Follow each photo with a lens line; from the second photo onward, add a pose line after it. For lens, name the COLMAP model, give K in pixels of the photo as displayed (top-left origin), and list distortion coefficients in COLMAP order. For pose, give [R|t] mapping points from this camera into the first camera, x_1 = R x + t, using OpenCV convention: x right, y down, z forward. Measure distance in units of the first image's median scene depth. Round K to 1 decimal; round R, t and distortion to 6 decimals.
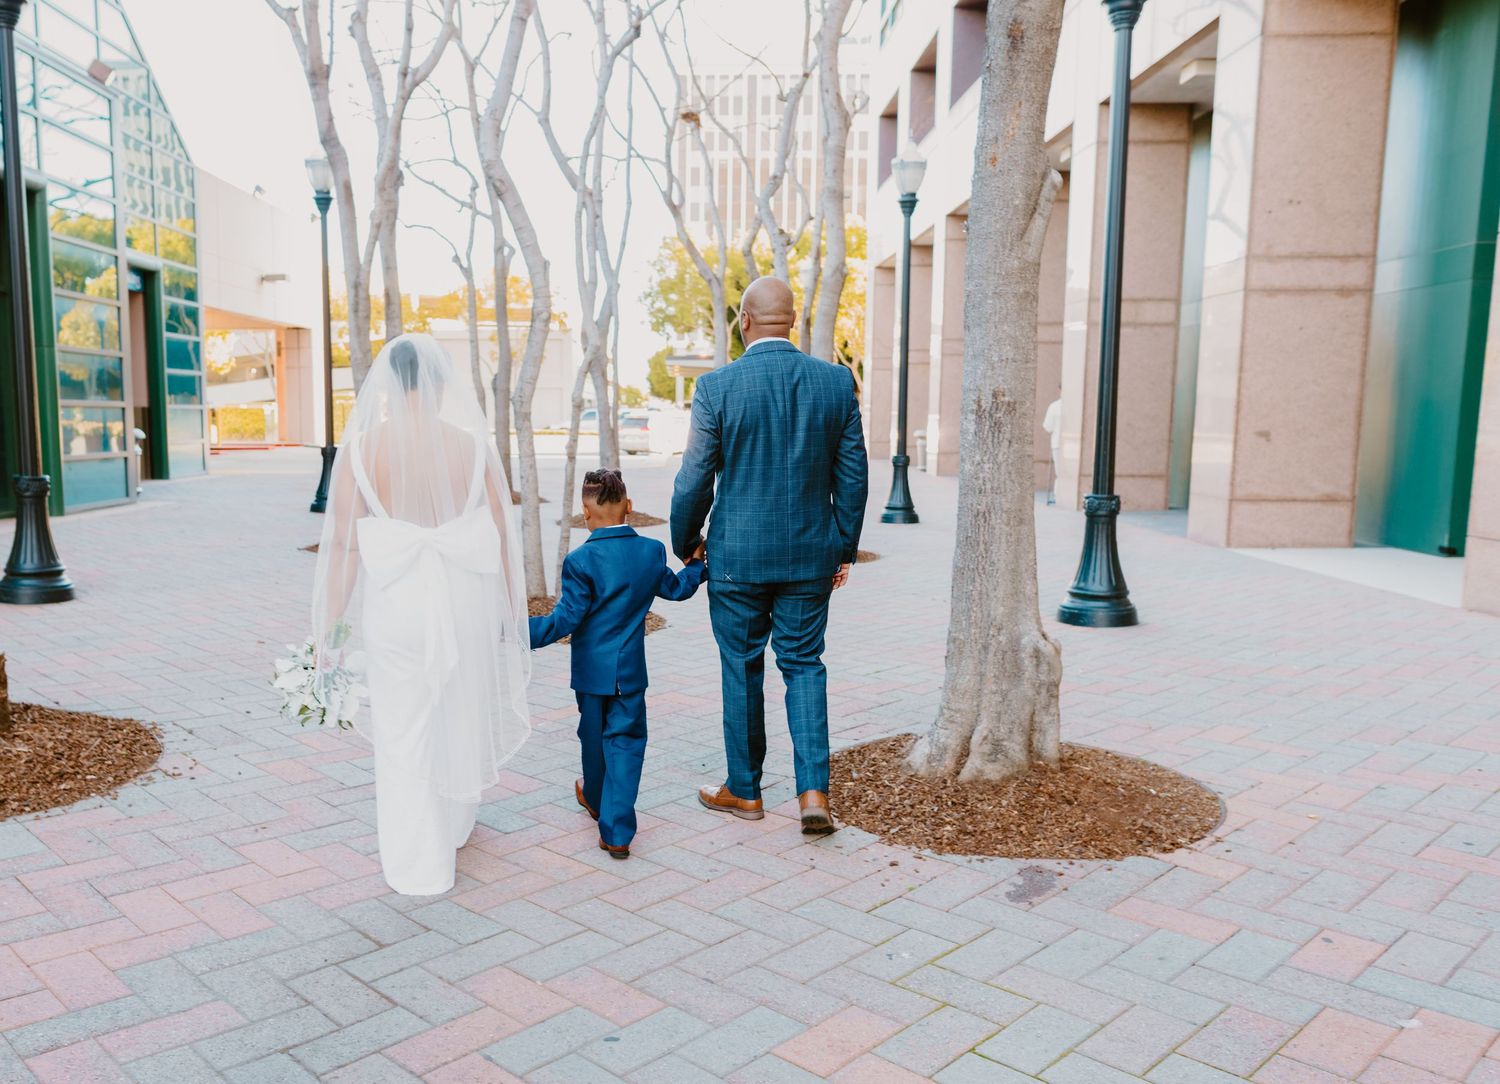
lens RADIAL K [[1289.3, 0, 634.4], [0, 1289.3, 584.4], [0, 0, 1]] dist [-0.012732, 0.006165]
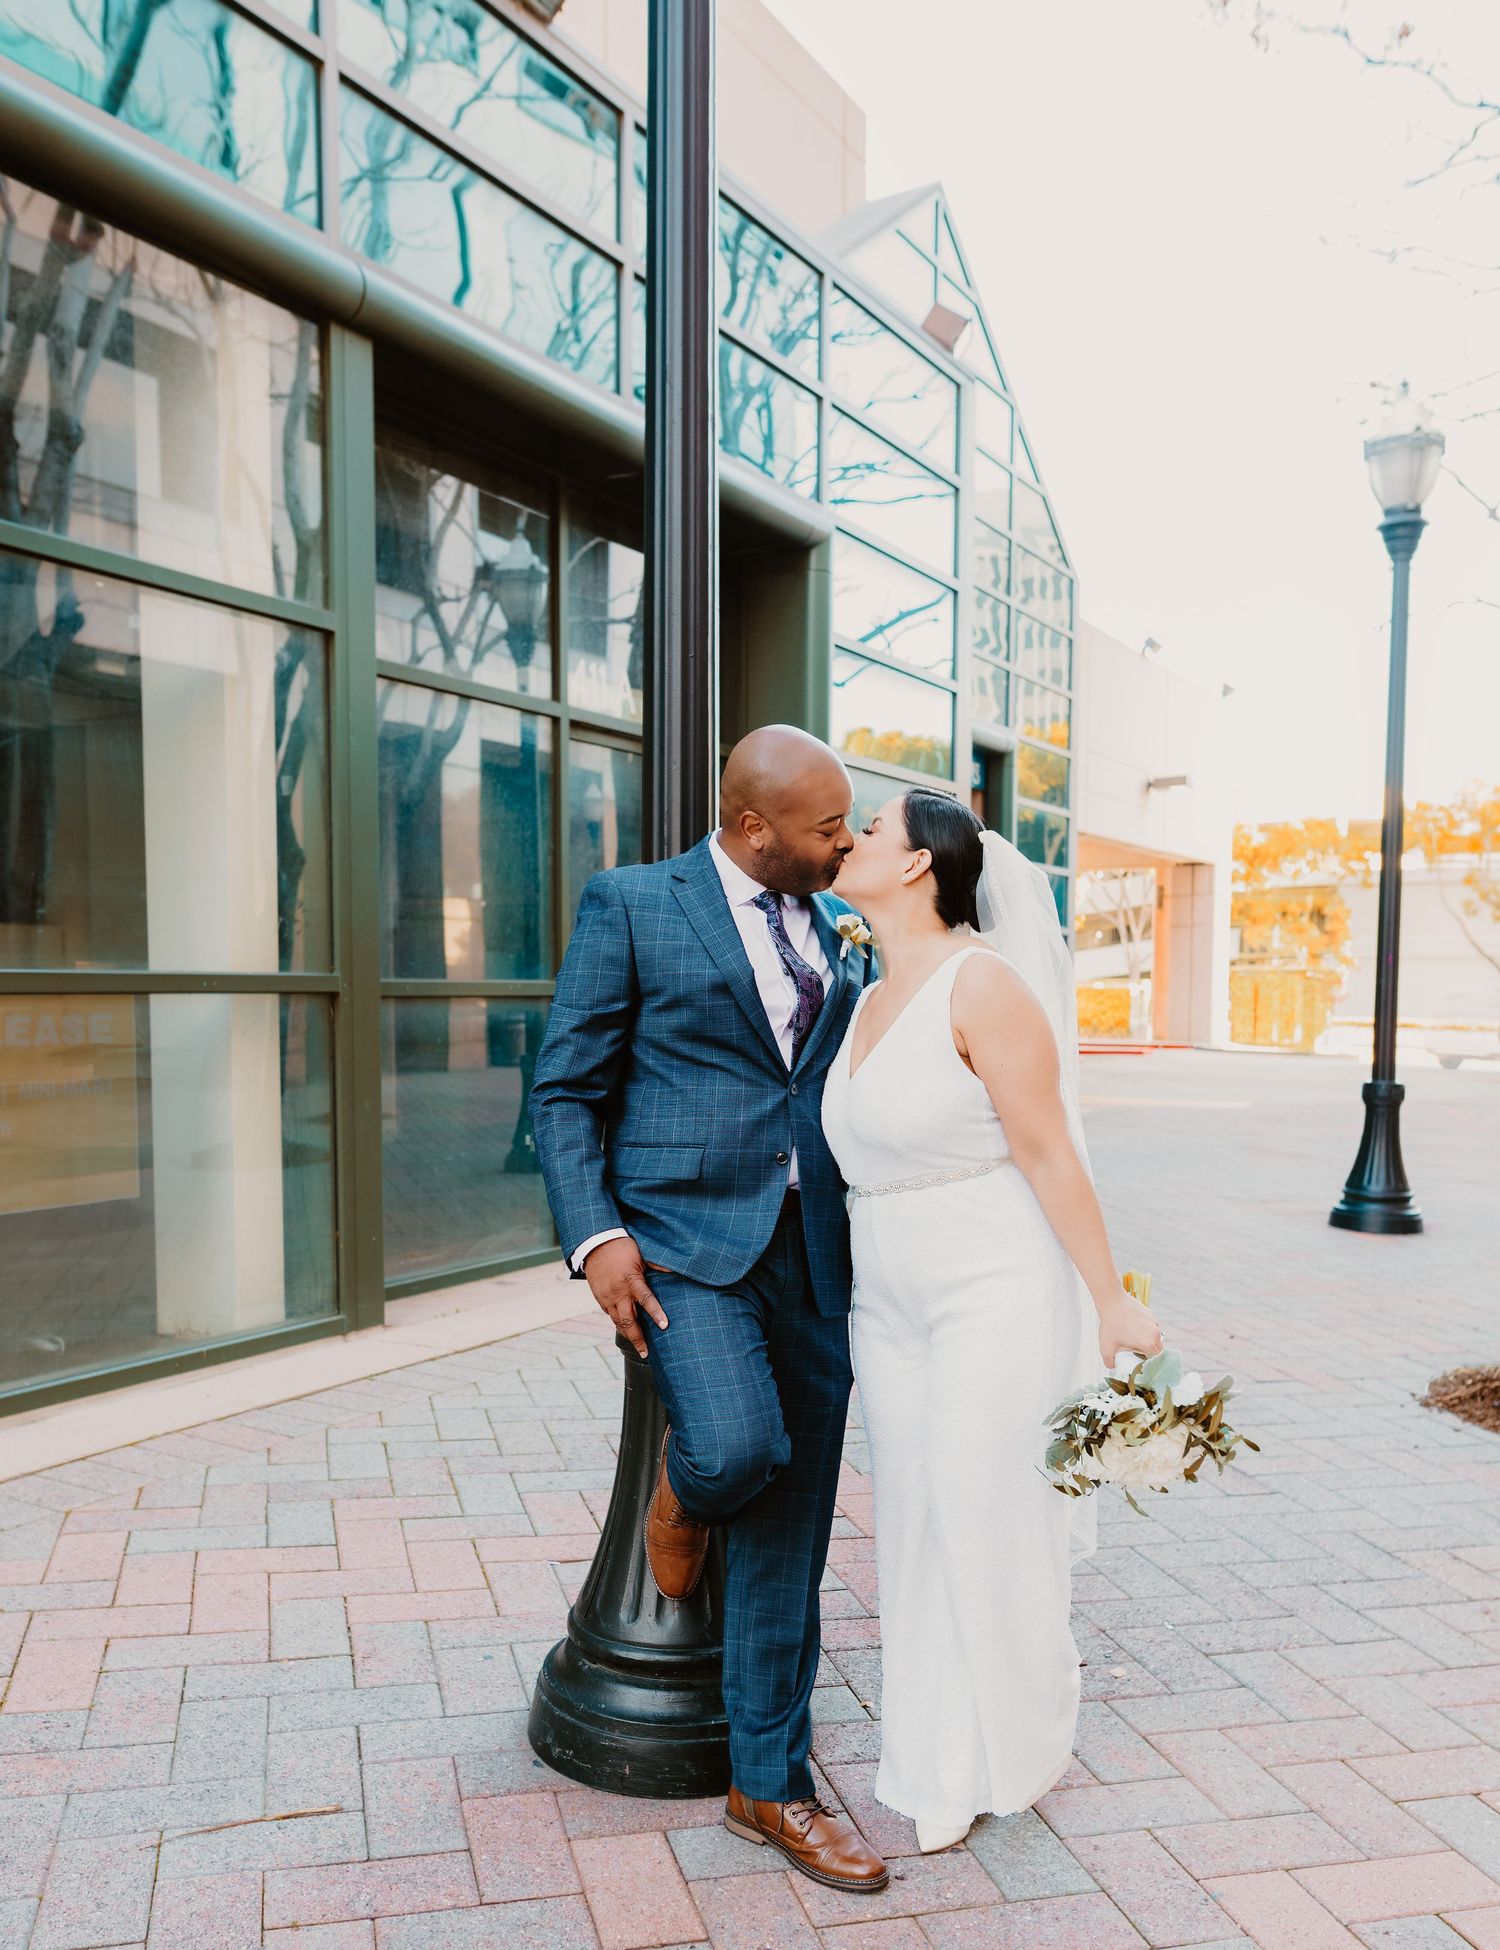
lens RADIAL K [[1635.3, 0, 741.5], [0, 1635.3, 1122.6], [0, 0, 1]] dist [-0.026445, 0.045201]
pose [[0.886077, 0.038523, -0.461935, -0.180115], [-0.062508, 0.997369, -0.036727, -0.061141], [0.459304, 0.061417, 0.886153, 0.418272]]
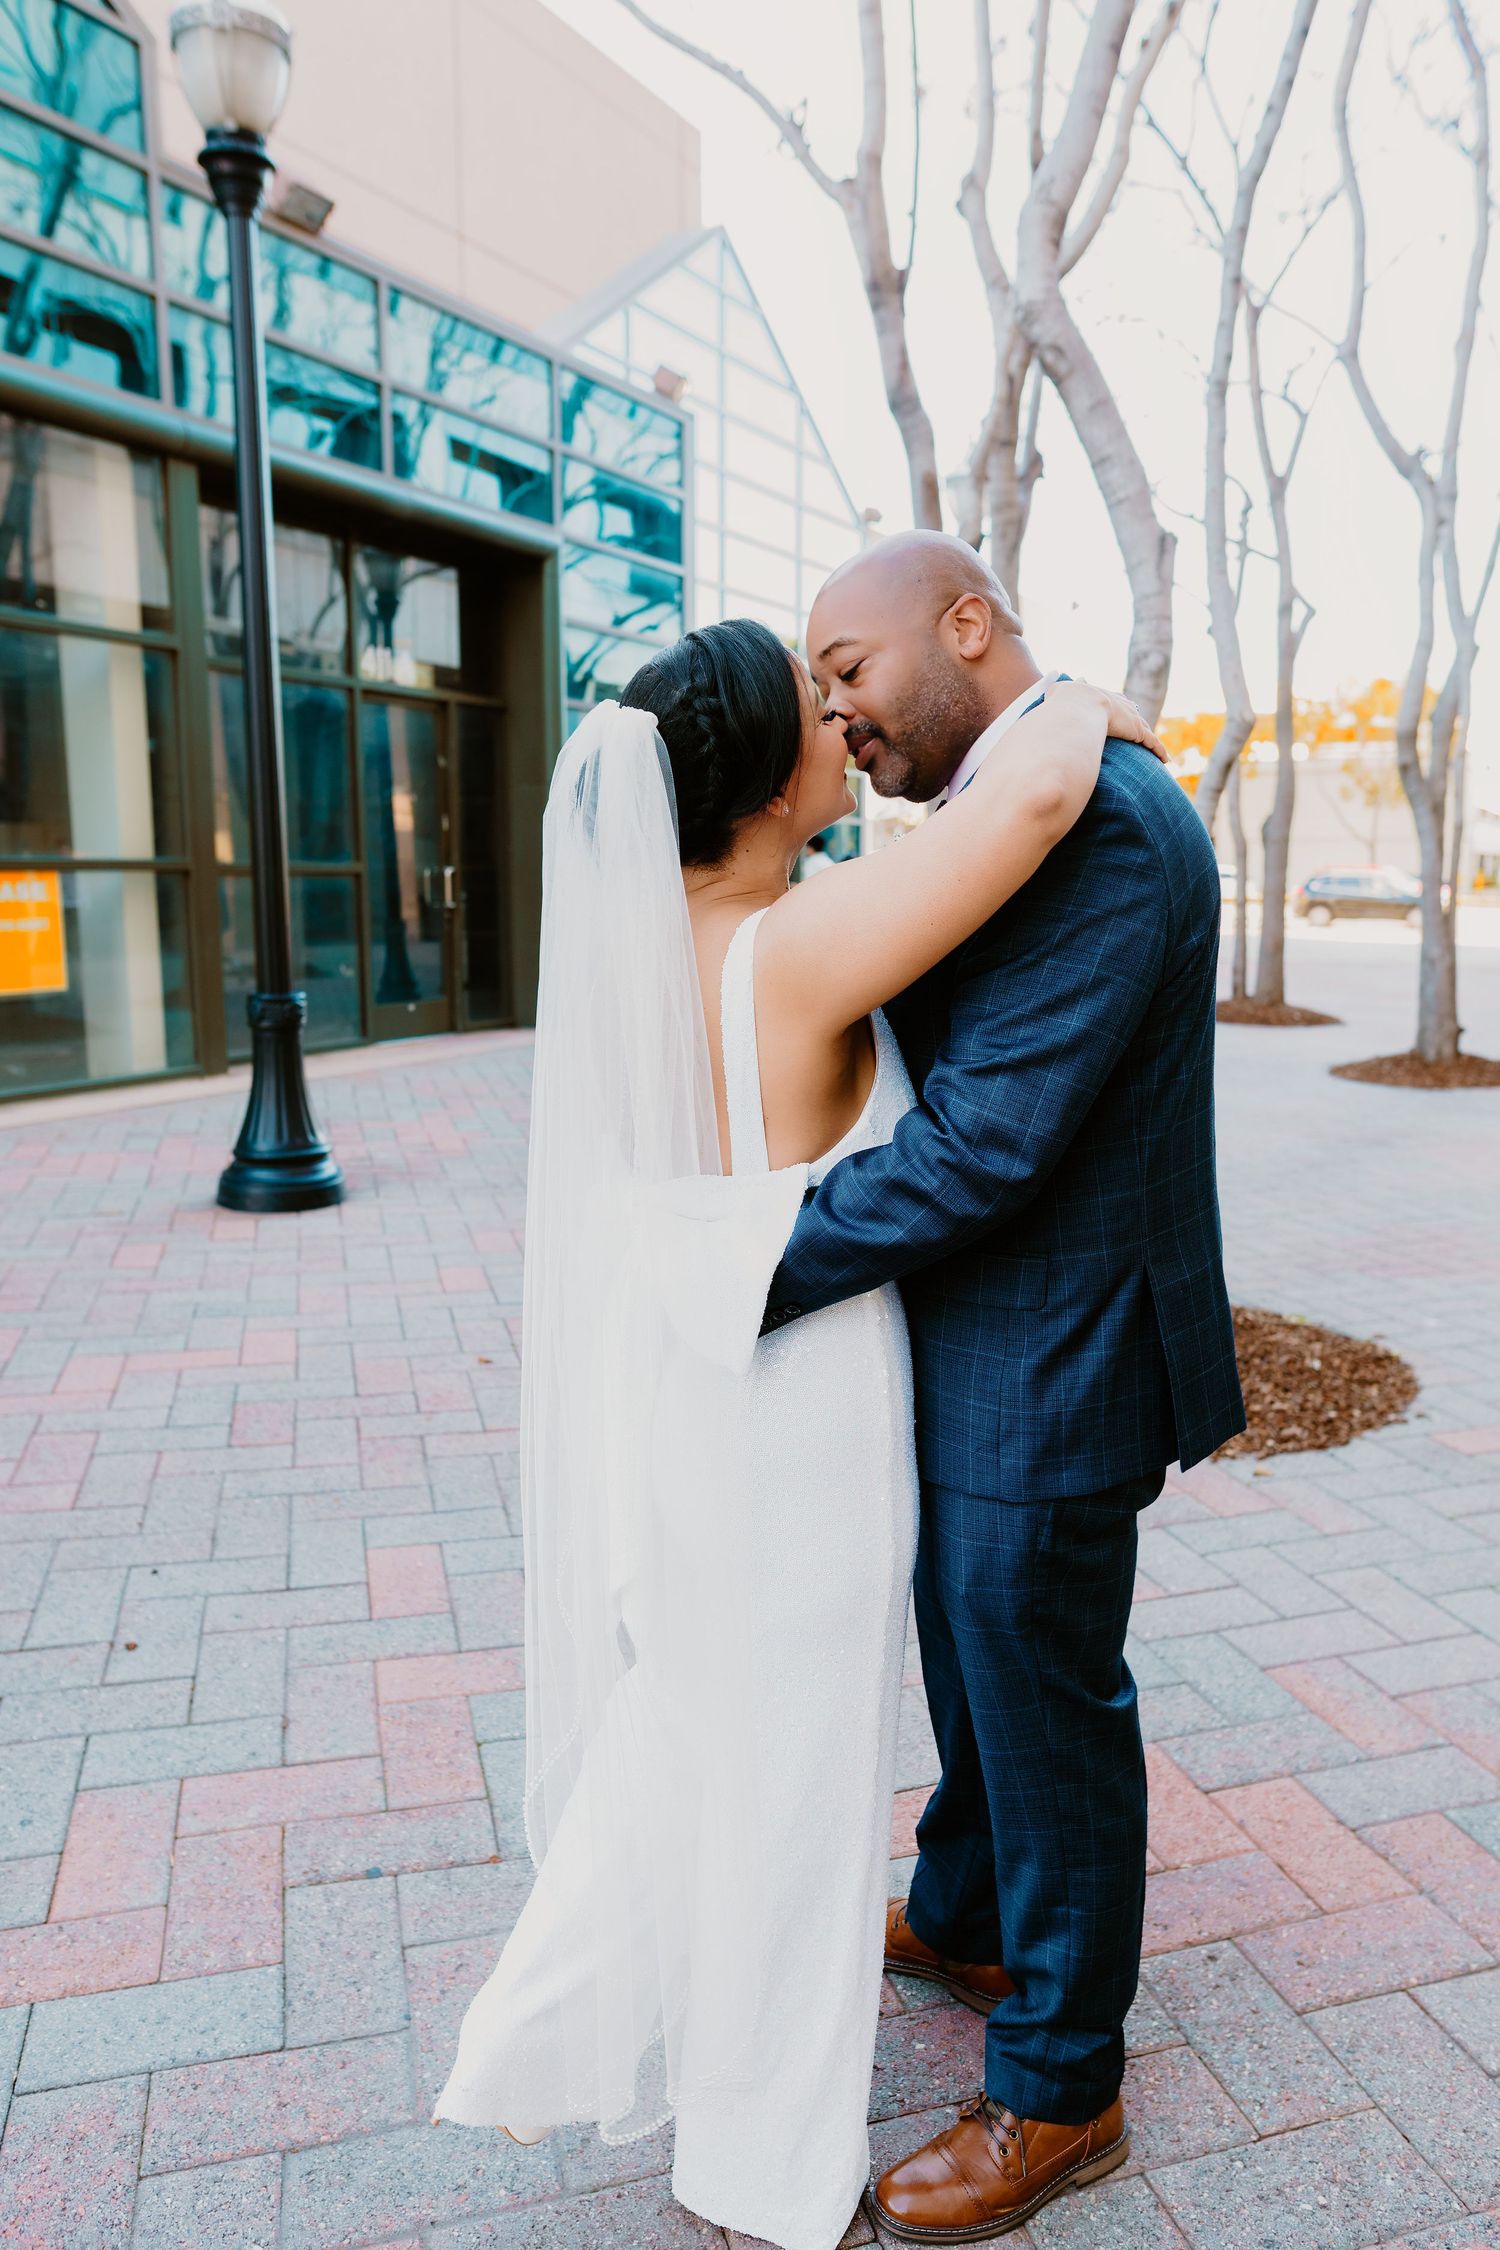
lens RADIAL K [[1579.3, 0, 761.1], [0, 1579.3, 1119.8], [0, 0, 1]] dist [-0.016170, 0.024832]
pose [[0.889177, 0.067250, -0.452594, 0.035543], [-0.056623, 0.997710, 0.037005, -0.038975], [0.454046, -0.007276, 0.890948, 0.269359]]
